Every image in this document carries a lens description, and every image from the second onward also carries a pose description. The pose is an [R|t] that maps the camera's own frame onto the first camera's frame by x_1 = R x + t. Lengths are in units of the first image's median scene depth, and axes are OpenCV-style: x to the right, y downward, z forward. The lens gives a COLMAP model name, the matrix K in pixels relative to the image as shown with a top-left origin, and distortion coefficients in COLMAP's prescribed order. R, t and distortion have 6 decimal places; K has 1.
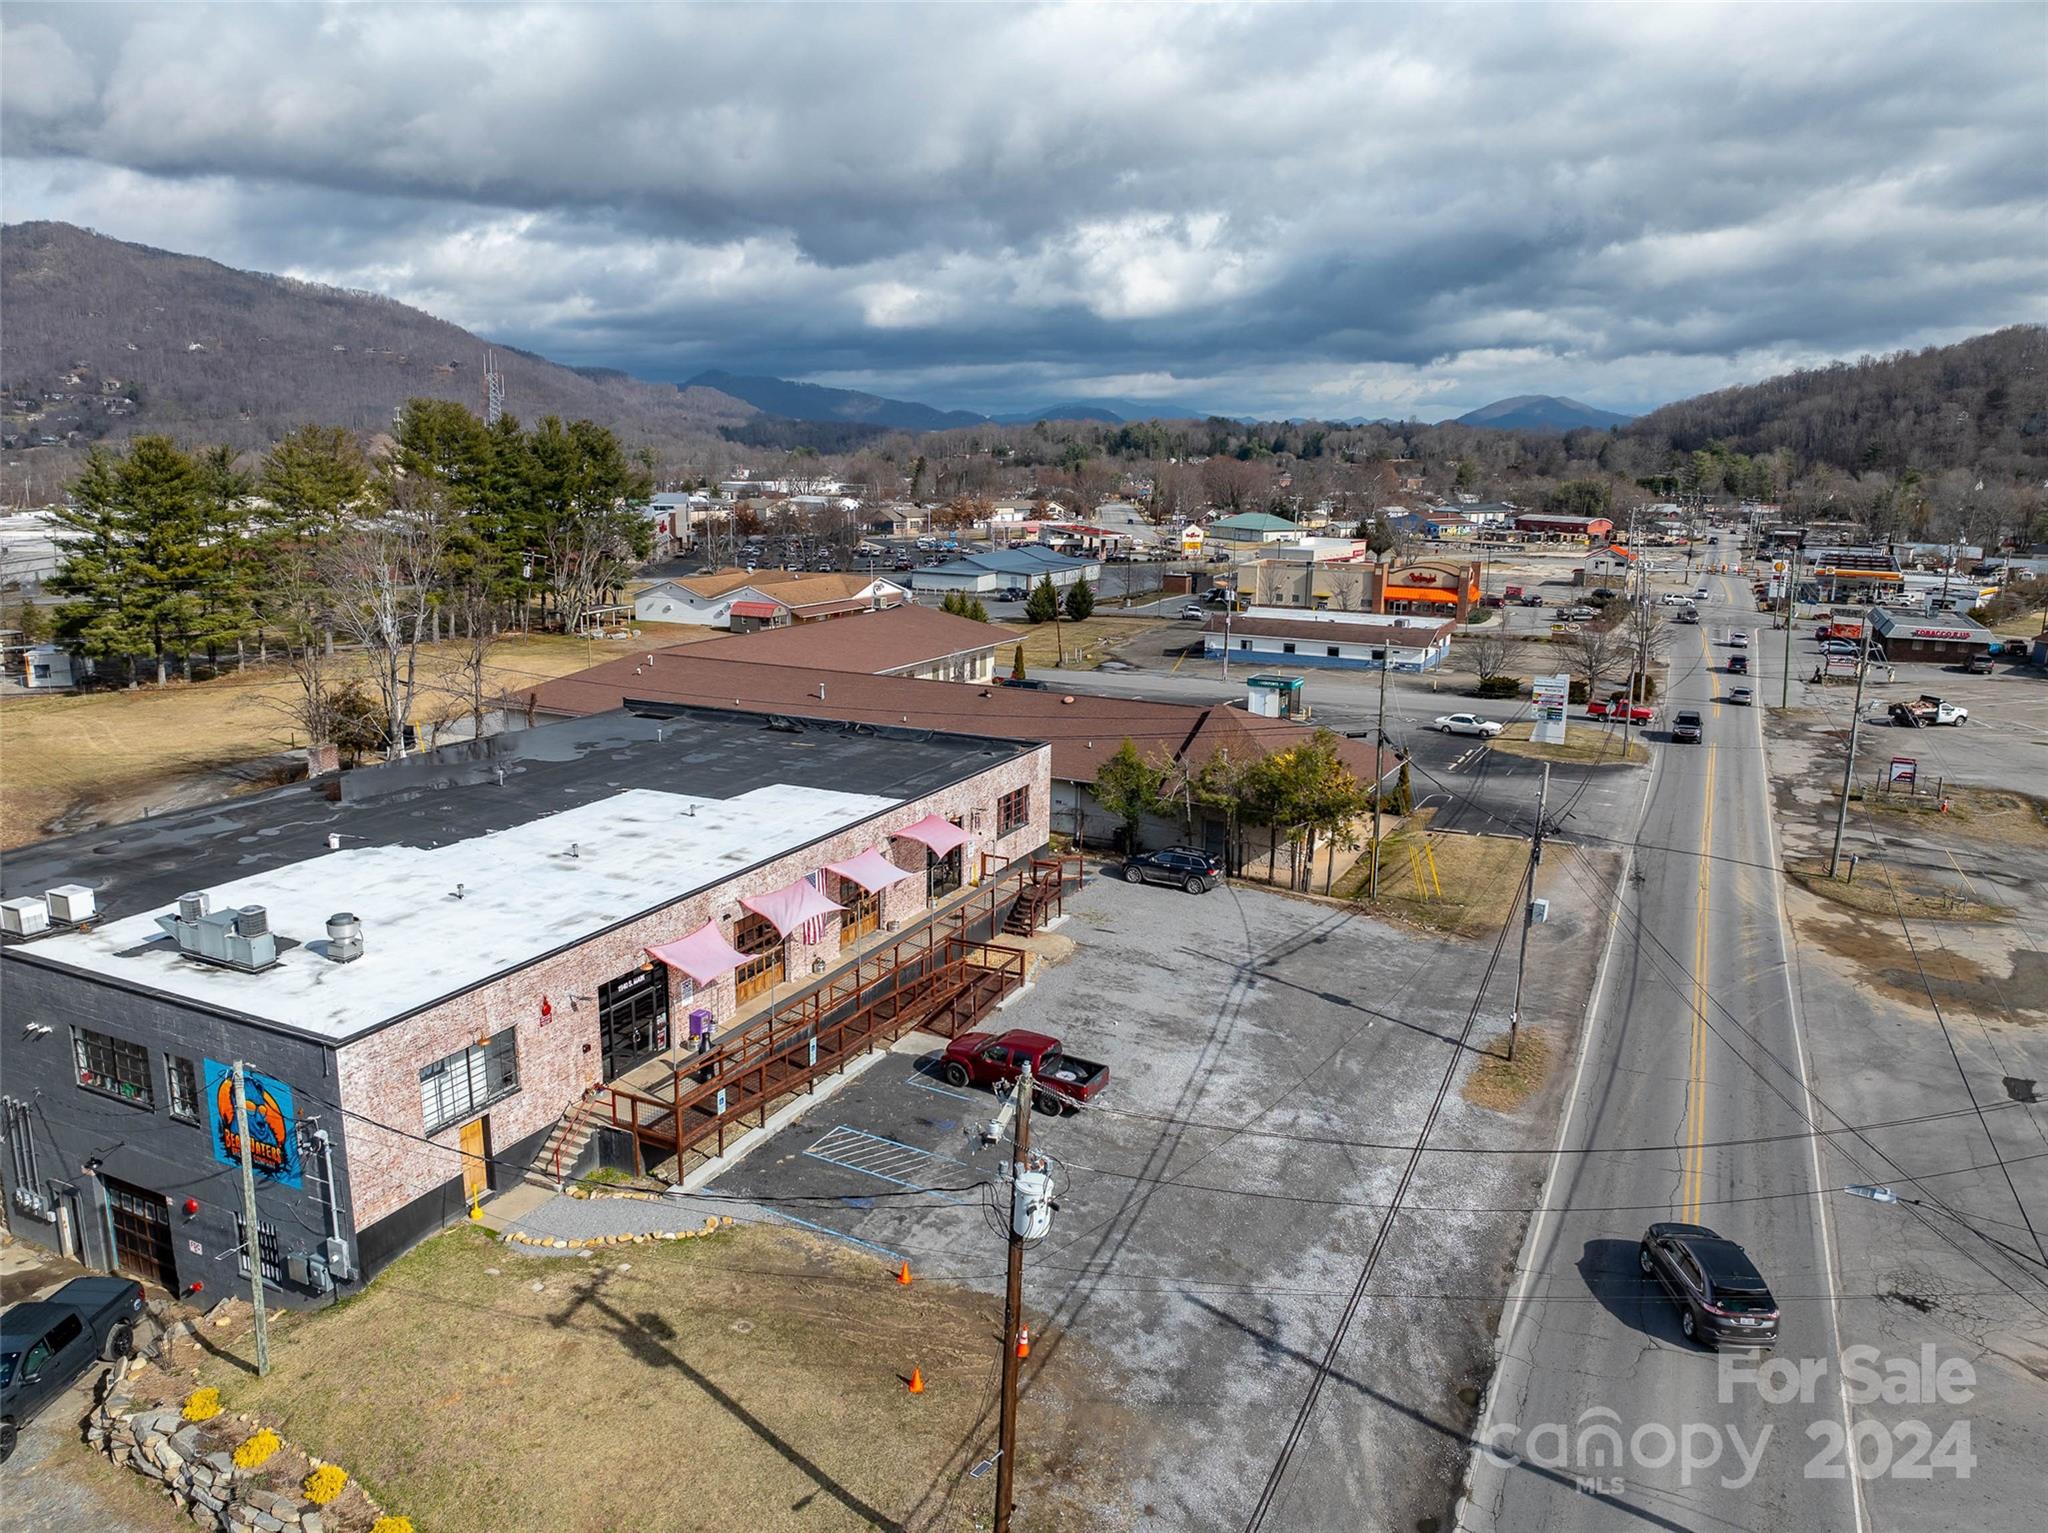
lens RADIAL K [[1432.7, 0, 1020.0], [0, 1432.7, 767.4], [0, 0, 1]] dist [-0.035620, -0.005696]
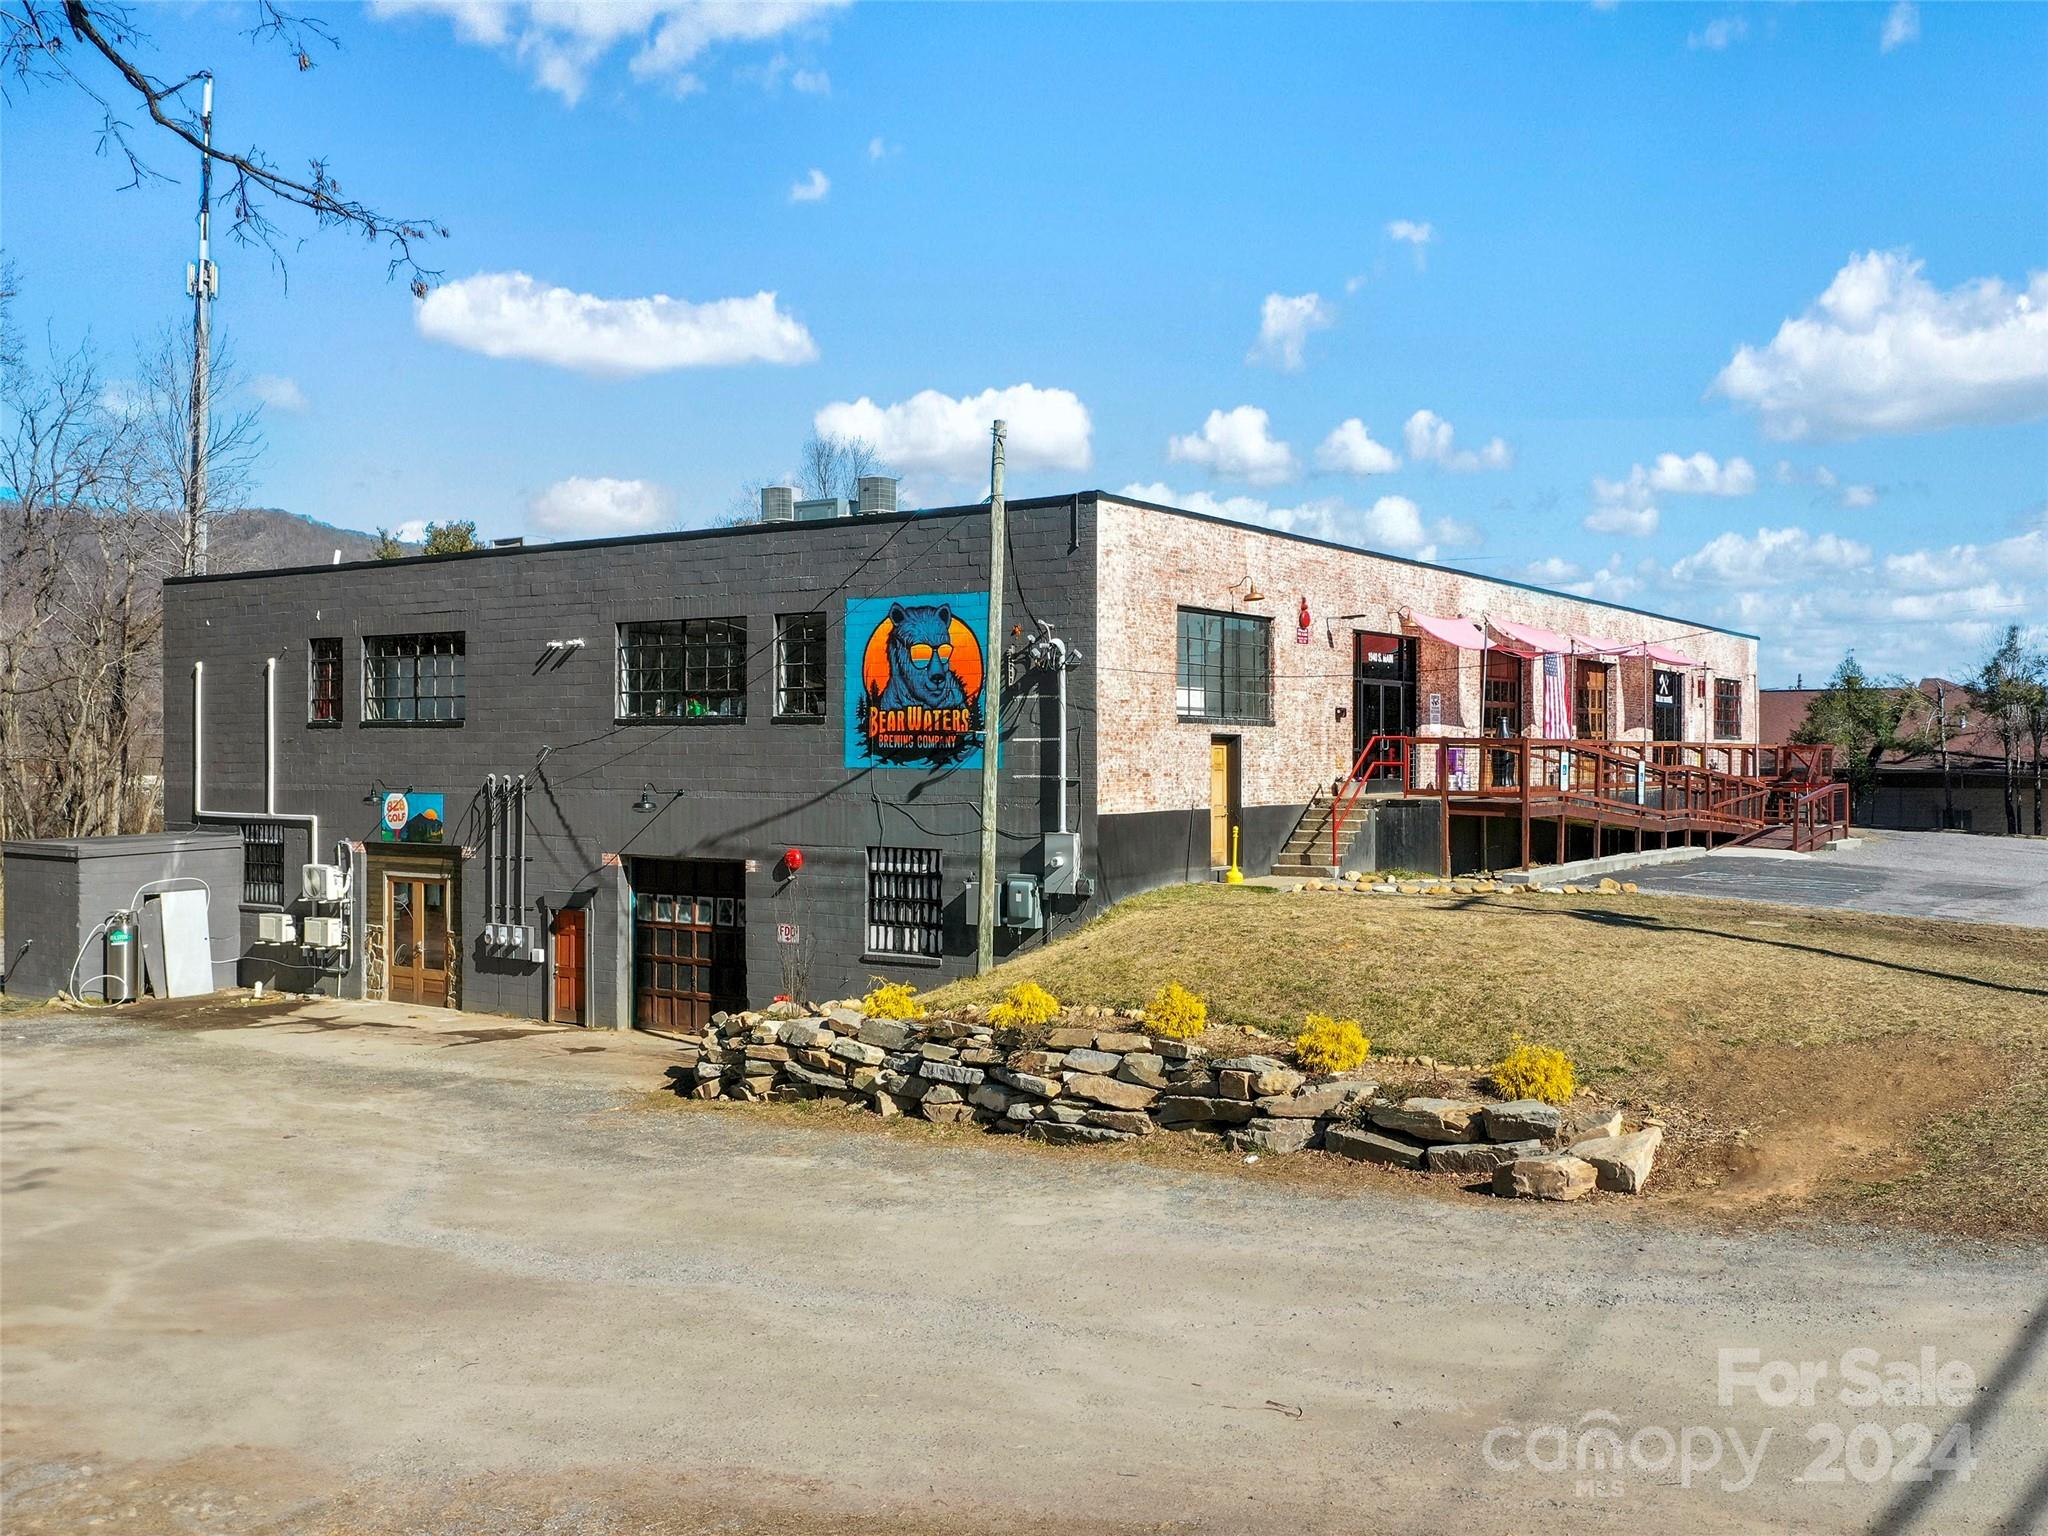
lens RADIAL K [[1785.1, 0, 1135.8], [0, 1785.1, 757.6], [0, 0, 1]] dist [-0.005048, -0.032410]
pose [[0.992101, -0.010945, -0.124967, -0.297824], [-0.016218, 0.976635, -0.214290, 0.399905], [0.124392, 0.214624, 0.968743, 0.192934]]
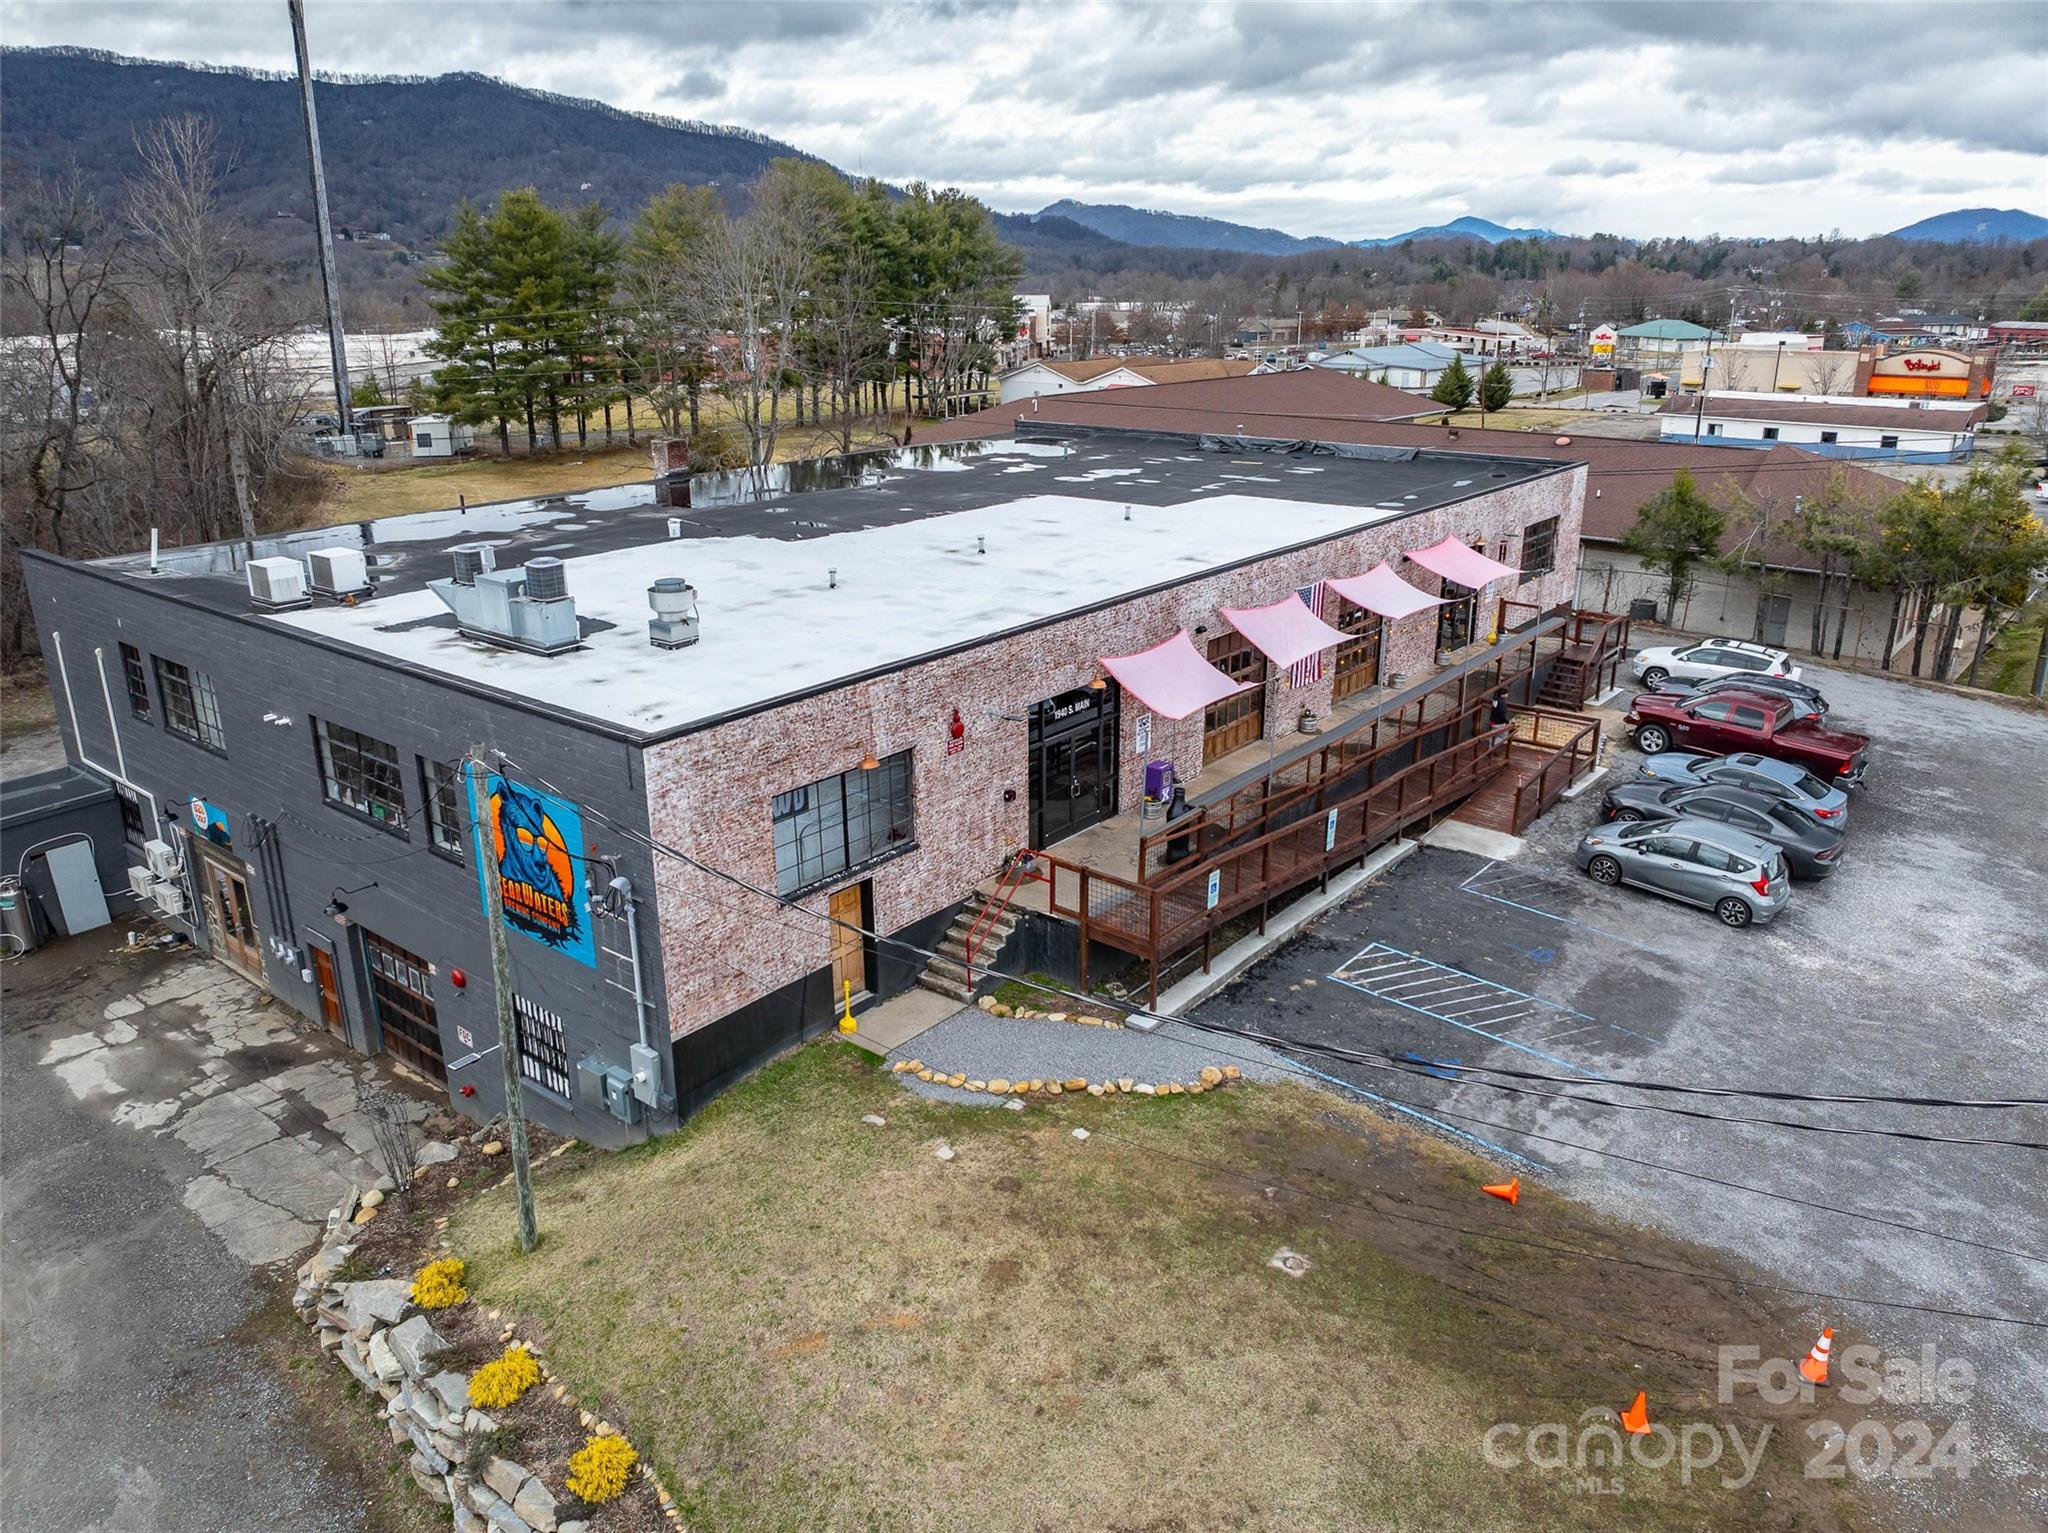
lens RADIAL K [[1432.7, 0, 1031.8], [0, 1432.7, 749.5], [0, 0, 1]] dist [-0.035620, -0.005696]
pose [[0.973937, 0.055934, -0.219815, -0.149093], [-0.033390, 0.993915, 0.104971, 0.105470], [0.224349, -0.094895, 0.969878, 0.357513]]
